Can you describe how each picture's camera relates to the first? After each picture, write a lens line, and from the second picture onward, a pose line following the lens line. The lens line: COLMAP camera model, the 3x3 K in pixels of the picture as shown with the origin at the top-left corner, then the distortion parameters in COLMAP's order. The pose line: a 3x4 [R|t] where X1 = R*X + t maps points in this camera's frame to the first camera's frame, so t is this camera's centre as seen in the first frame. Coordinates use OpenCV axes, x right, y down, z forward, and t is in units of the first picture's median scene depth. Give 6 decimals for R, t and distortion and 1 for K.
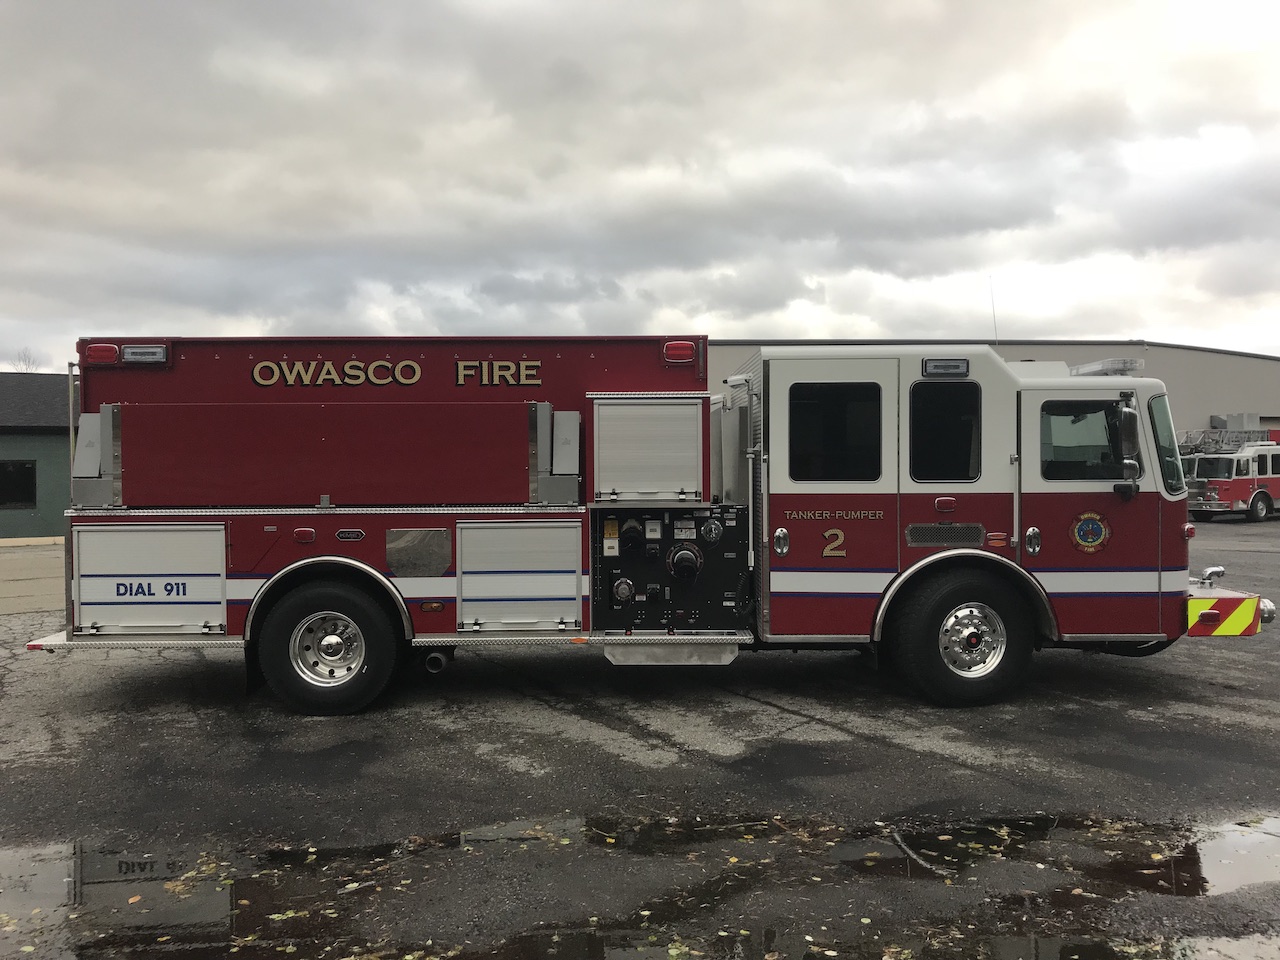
lens RADIAL K [[1058.2, 0, 657.4], [0, 1058.2, 478.7], [0, 0, 1]] dist [0.132197, -0.320921]
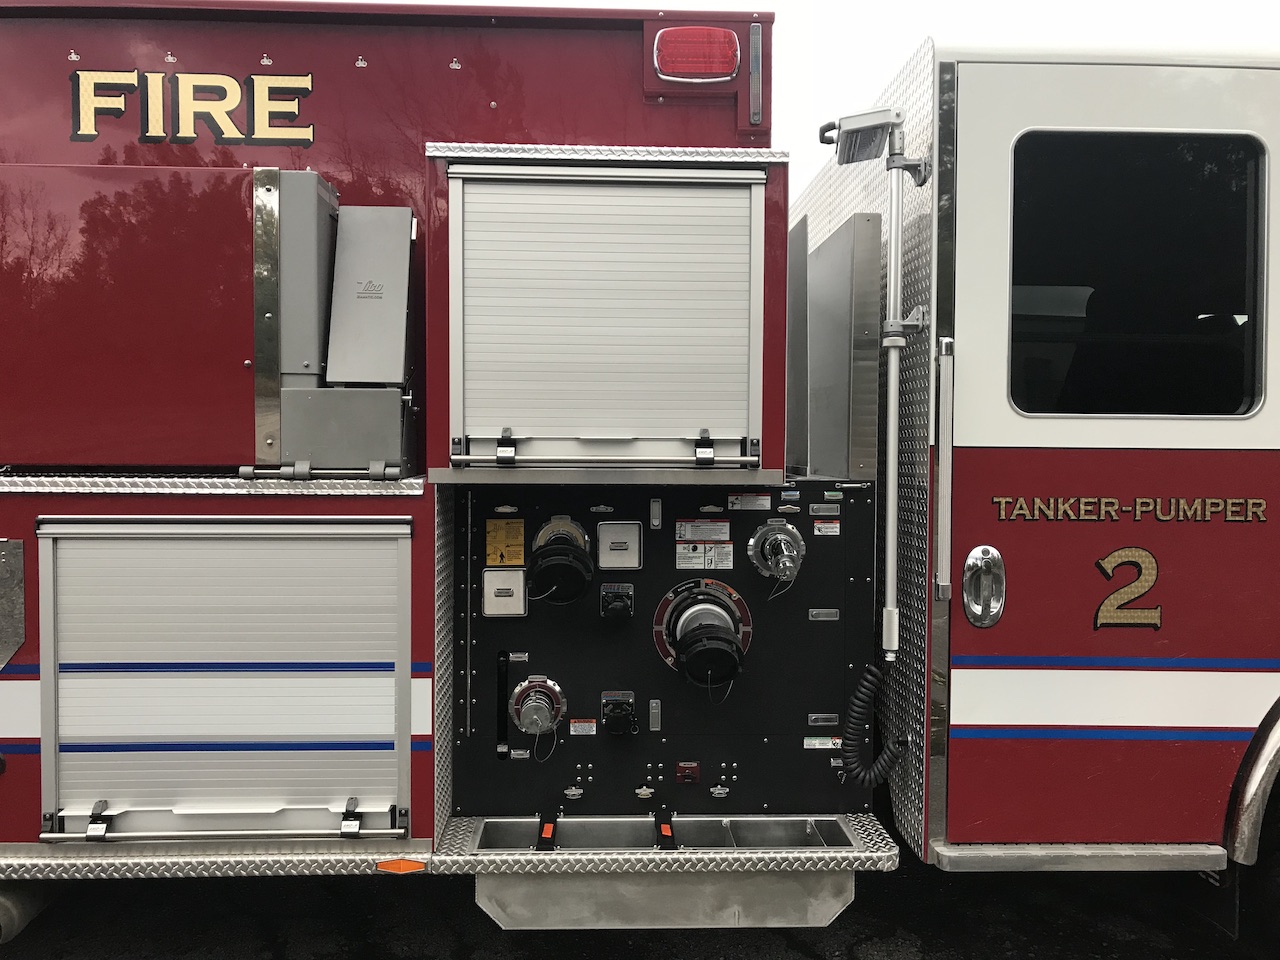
lens RADIAL K [[1058.5, 0, 650.3], [0, 1058.5, 481.8], [0, 0, 1]] dist [0.013675, 0.010664]
pose [[0.999402, 0.009880, 0.033131, -0.005583], [-0.010174, 0.999910, 0.008729, 0.023540], [-0.033042, -0.009061, 0.999413, 0.647897]]
